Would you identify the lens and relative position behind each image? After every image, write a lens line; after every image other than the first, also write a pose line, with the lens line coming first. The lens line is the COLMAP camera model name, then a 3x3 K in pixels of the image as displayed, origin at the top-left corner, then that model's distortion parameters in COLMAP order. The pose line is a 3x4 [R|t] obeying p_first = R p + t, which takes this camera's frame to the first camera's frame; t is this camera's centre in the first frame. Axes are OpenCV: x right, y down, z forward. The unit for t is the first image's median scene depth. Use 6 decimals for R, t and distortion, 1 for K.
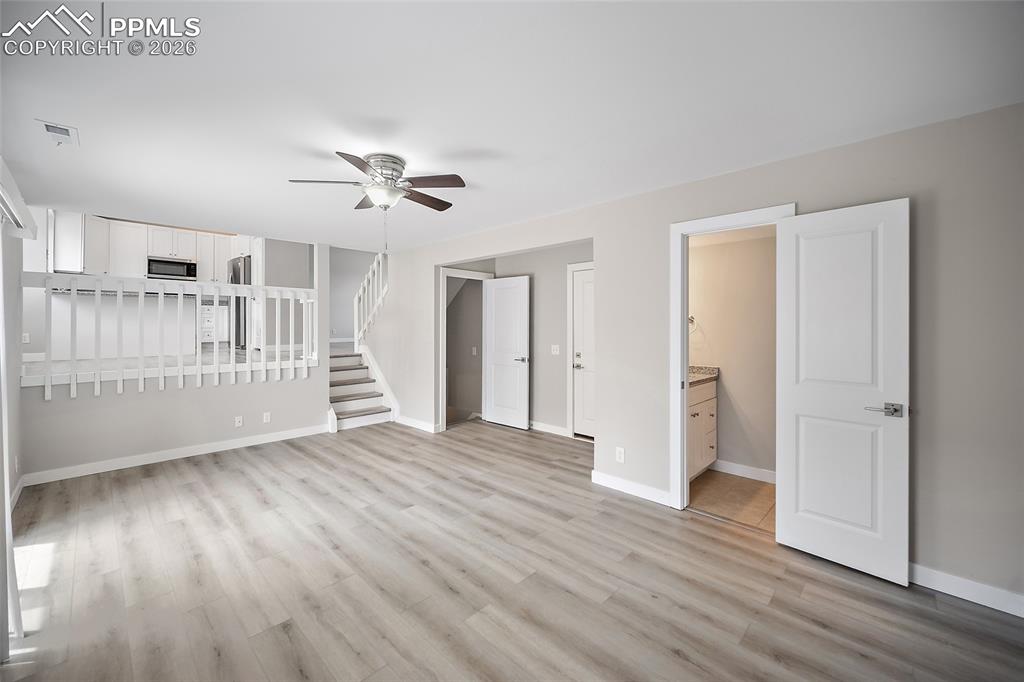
lens RADIAL K [[401.9, 0, 518.0], [0, 401.9, 330.0], [0, 0, 1]] dist [-0.002841, 0.000721]
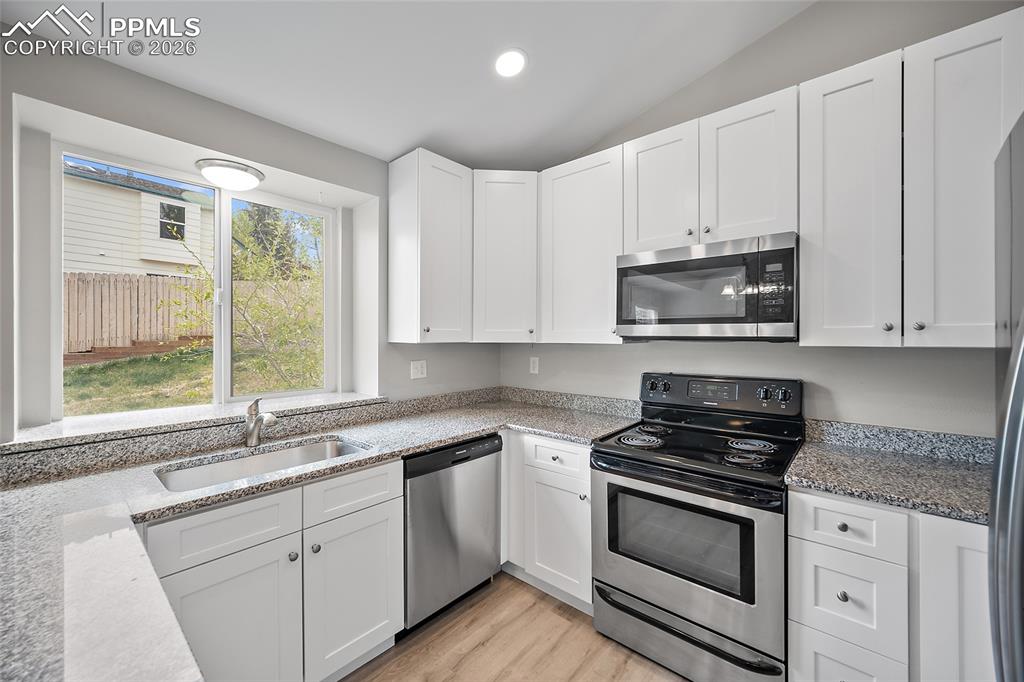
lens RADIAL K [[401.9, 0, 513.8], [0, 401.9, 340.2], [0, 0, 1]] dist [-0.002841, 0.000721]
pose [[0.023875, 0.005446, -0.999700, -1.459908], [-0.007284, 0.999960, 0.005273, -0.289690], [0.999688, 0.007155, 0.023914, 2.048940]]
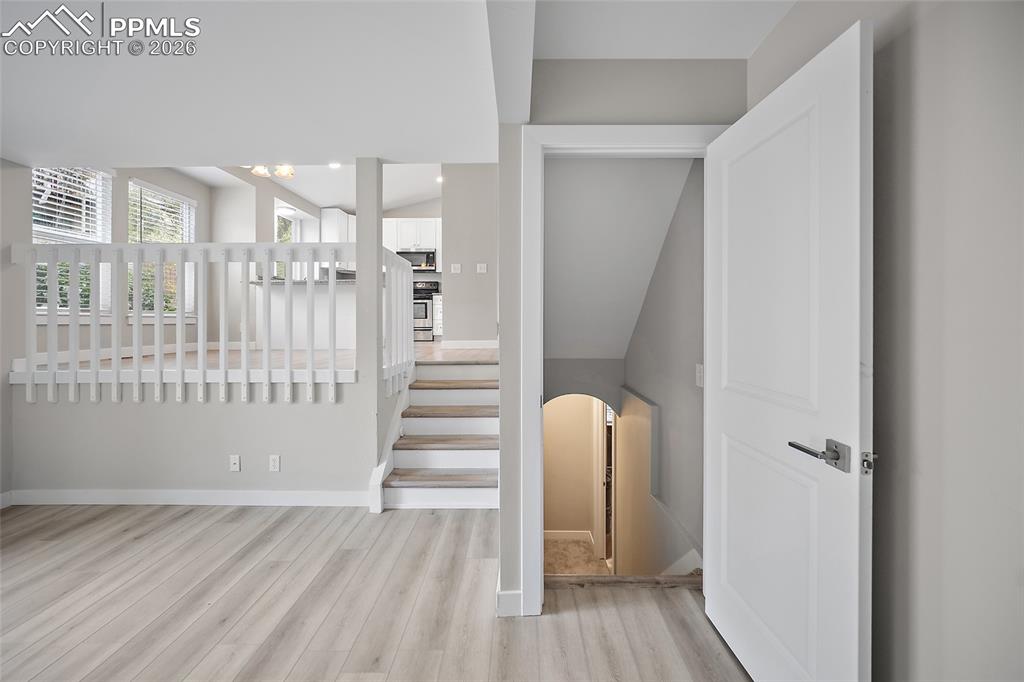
lens RADIAL K [[401.9, 0, 524.9], [0, 401.9, 326.1], [0, 0, 1]] dist [-0.002841, 0.000721]
pose [[0.677891, 0.001595, -0.735160, 0.085944], [-0.002518, 0.999997, -0.000153, 0.021566], [0.735158, 0.001955, 0.677893, 1.224190]]
